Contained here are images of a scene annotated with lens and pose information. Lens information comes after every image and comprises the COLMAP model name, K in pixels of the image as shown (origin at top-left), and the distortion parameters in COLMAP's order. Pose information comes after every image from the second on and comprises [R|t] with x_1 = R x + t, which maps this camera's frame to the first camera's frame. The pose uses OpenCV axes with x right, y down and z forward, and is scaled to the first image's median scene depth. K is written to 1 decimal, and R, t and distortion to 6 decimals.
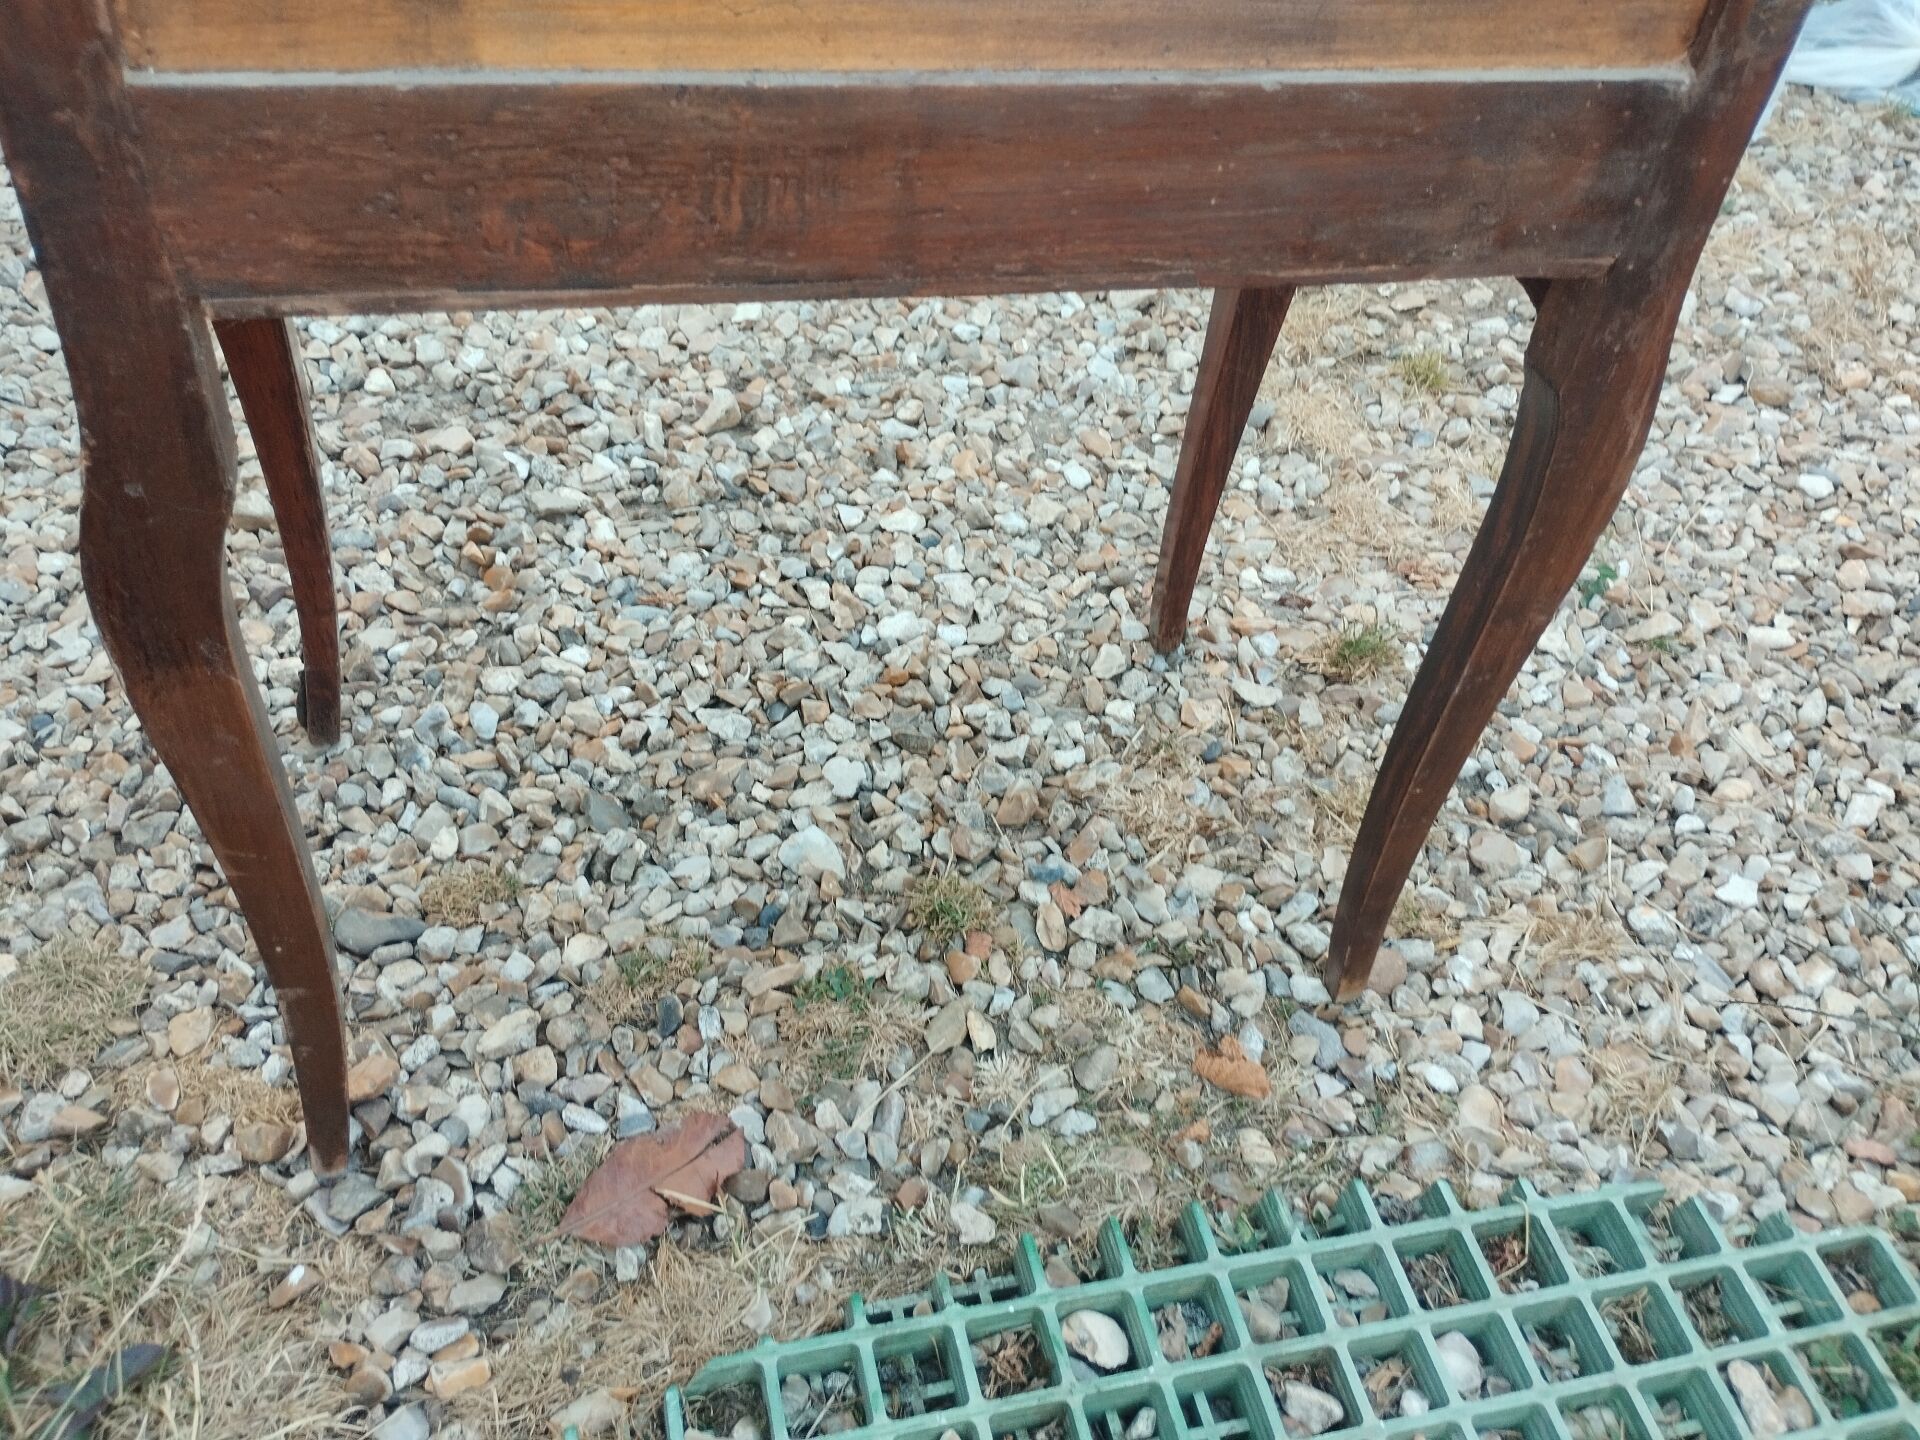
lens RADIAL K [[1646.4, 0, 951.0], [0, 1646.4, 691.4], [0, 0, 1]] dist [0.065013, -0.073281]
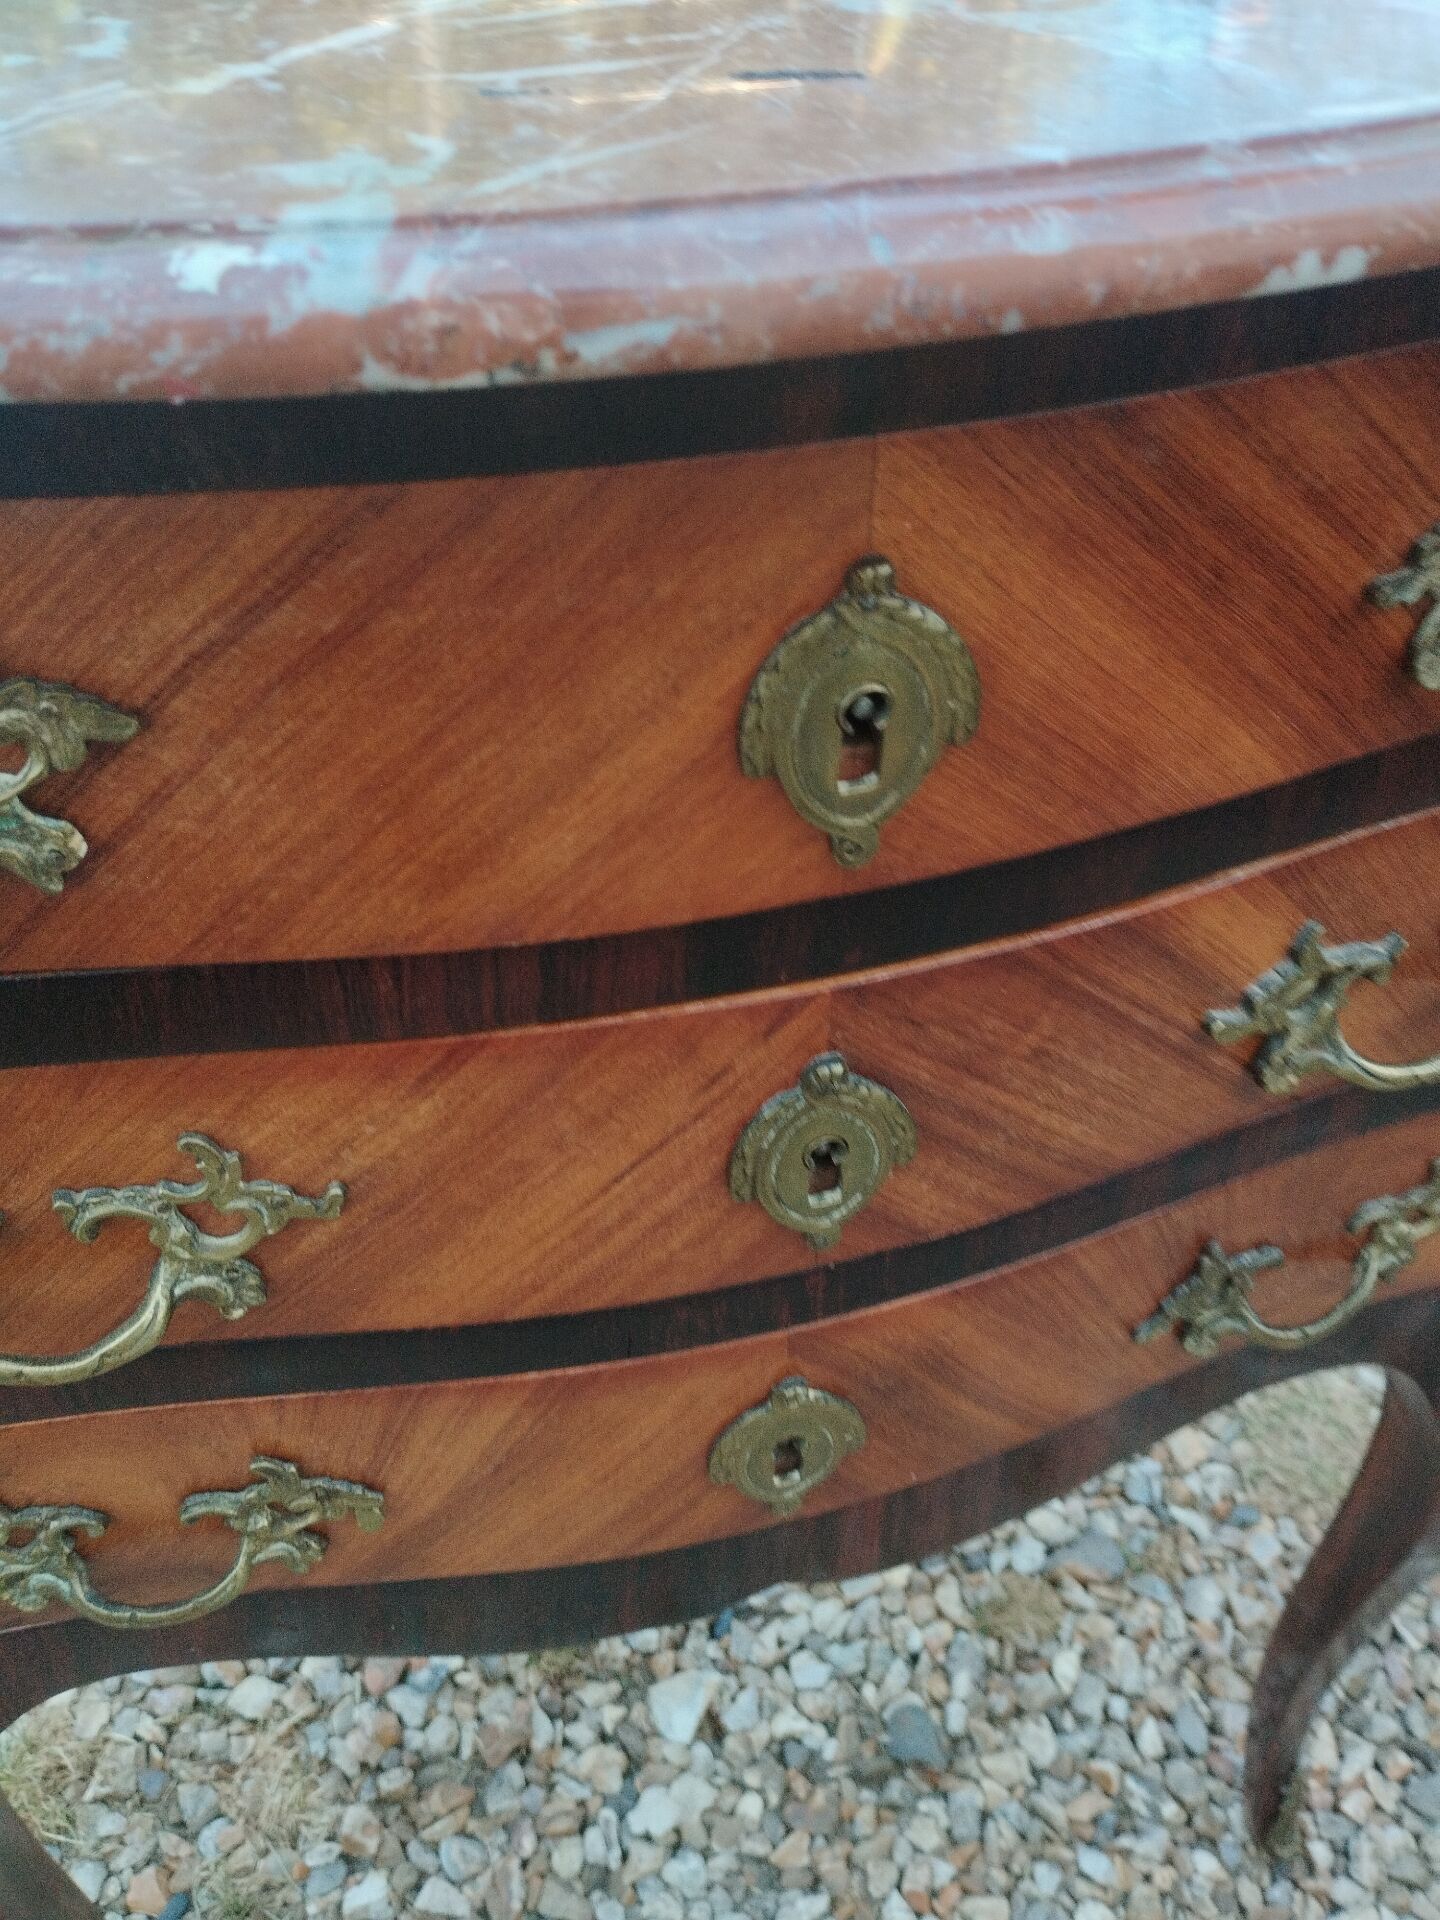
lens RADIAL K [[1581.4, 0, 749.5], [0, 1581.4, 918.3], [0, 0, 1]] dist [0.037230, -0.107843]
pose [[-0.993632, -0.068845, -0.089195, -0.011679], [-0.095280, 0.090852, 0.991296, -0.856872], [-0.060142, 0.993482, -0.096833, 0.684025]]
